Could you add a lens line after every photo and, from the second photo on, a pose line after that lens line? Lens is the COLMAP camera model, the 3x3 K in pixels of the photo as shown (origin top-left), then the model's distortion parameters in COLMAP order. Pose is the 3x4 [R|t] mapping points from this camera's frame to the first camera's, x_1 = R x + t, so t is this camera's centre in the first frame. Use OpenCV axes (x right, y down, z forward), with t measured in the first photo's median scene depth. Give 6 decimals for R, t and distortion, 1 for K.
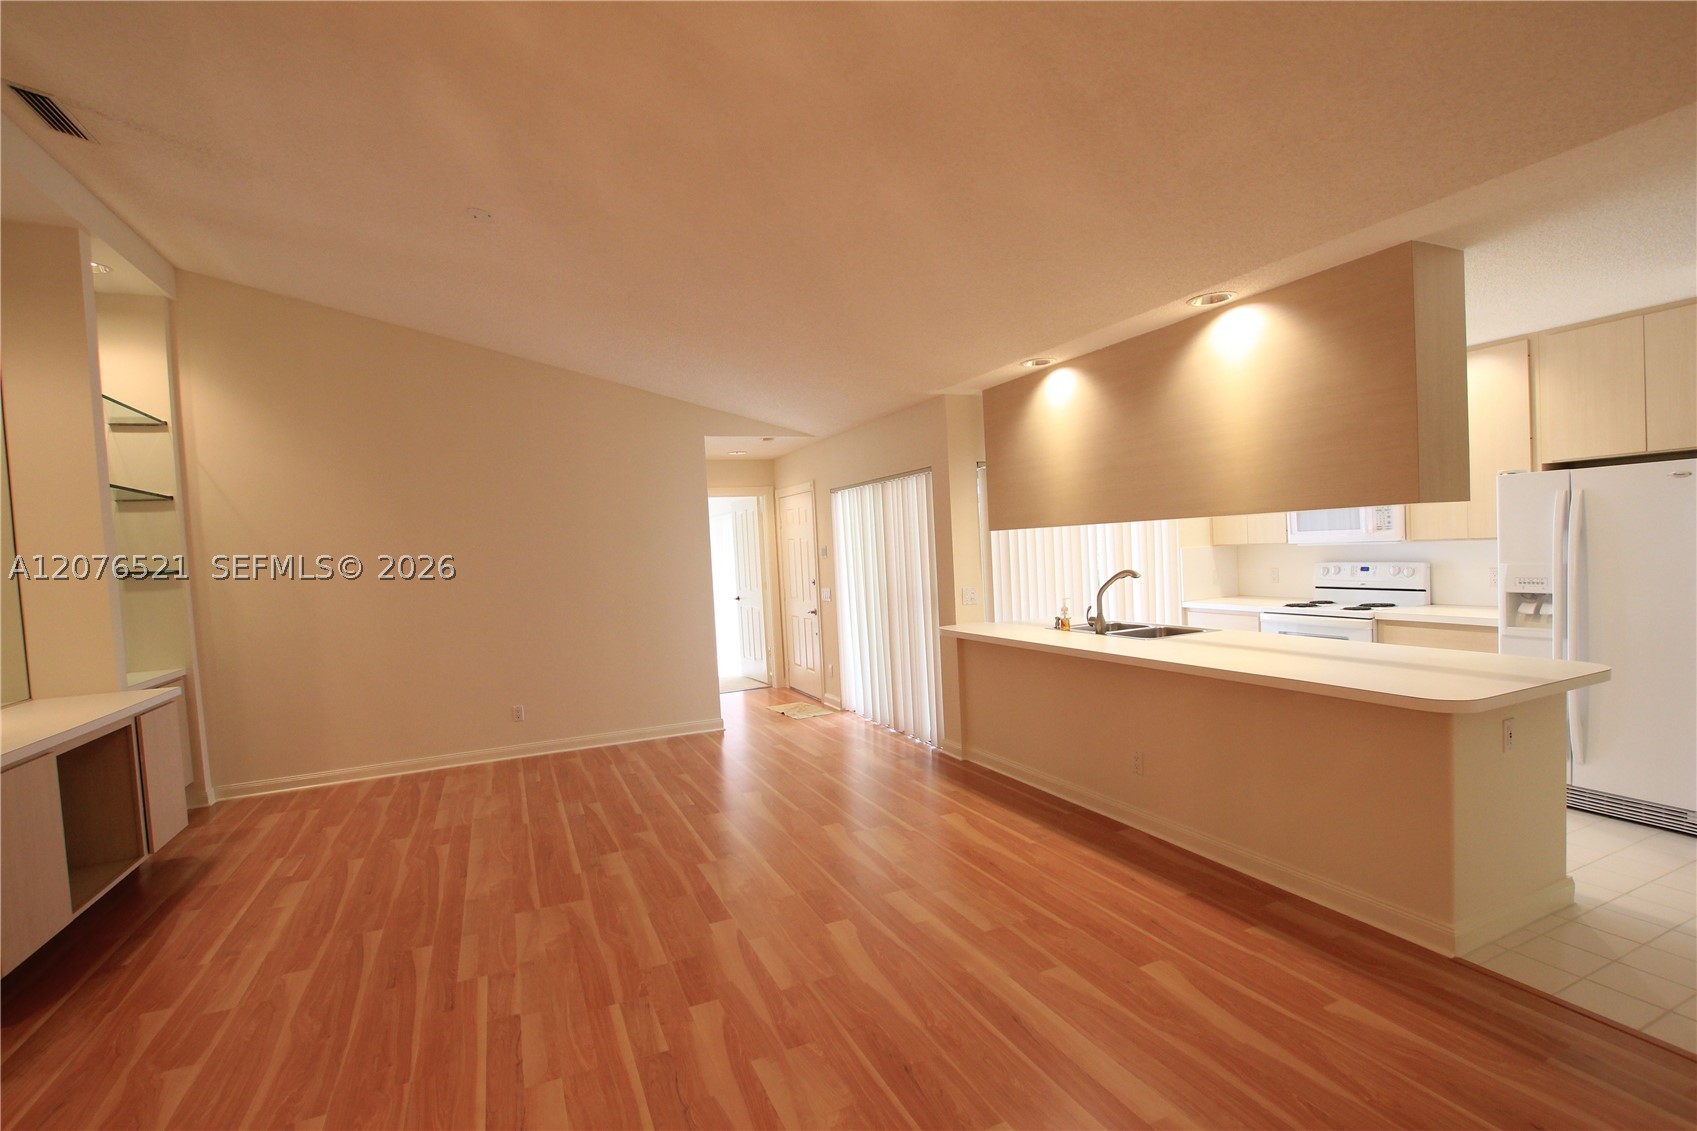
lens RADIAL K [[794.3, 0, 848.1], [0, 794.3, 569.1], [0, 0, 1]] dist [-0.022585, 0.000195]
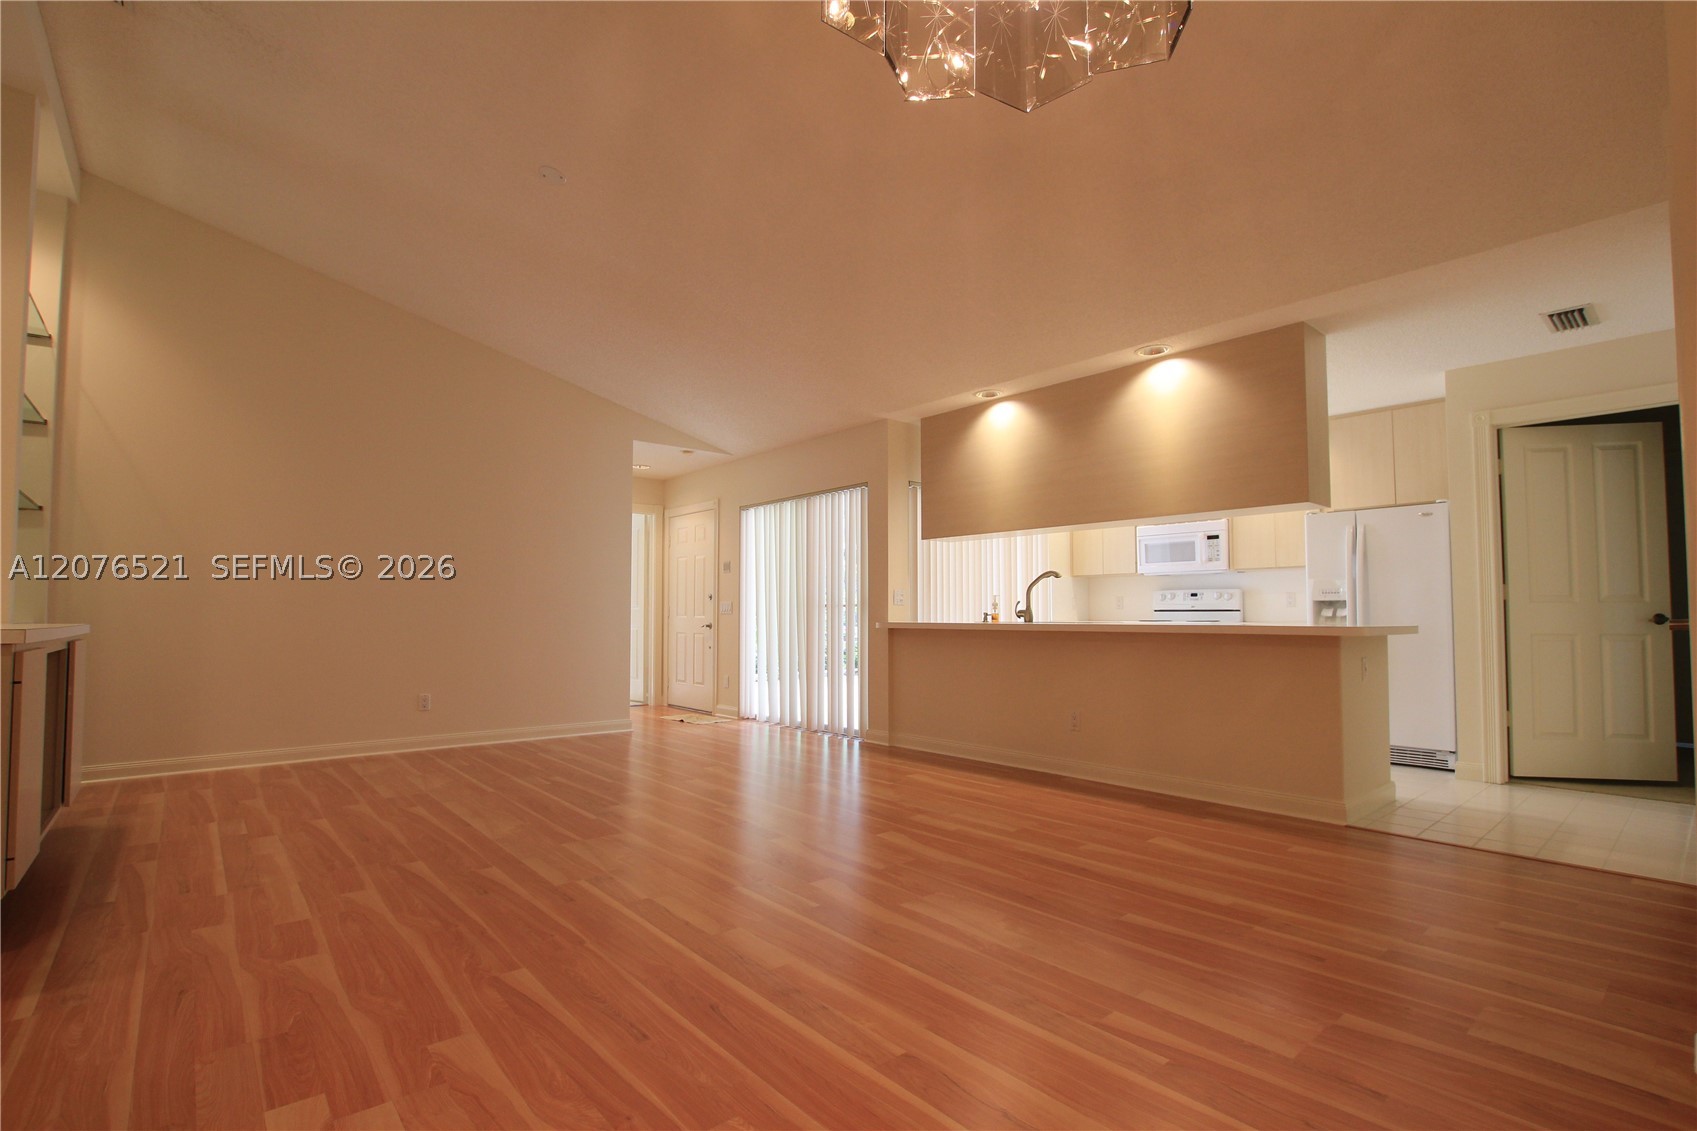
lens RADIAL K [[794.3, 0, 840.4], [0, 794.3, 577.5], [0, 0, 1]] dist [-0.022585, 0.000195]
pose [[0.955768, 0.067697, 0.286226, -0.273423], [-0.041171, 0.994364, -0.097704, 0.129693], [-0.291227, 0.081598, 0.953168, -0.051737]]
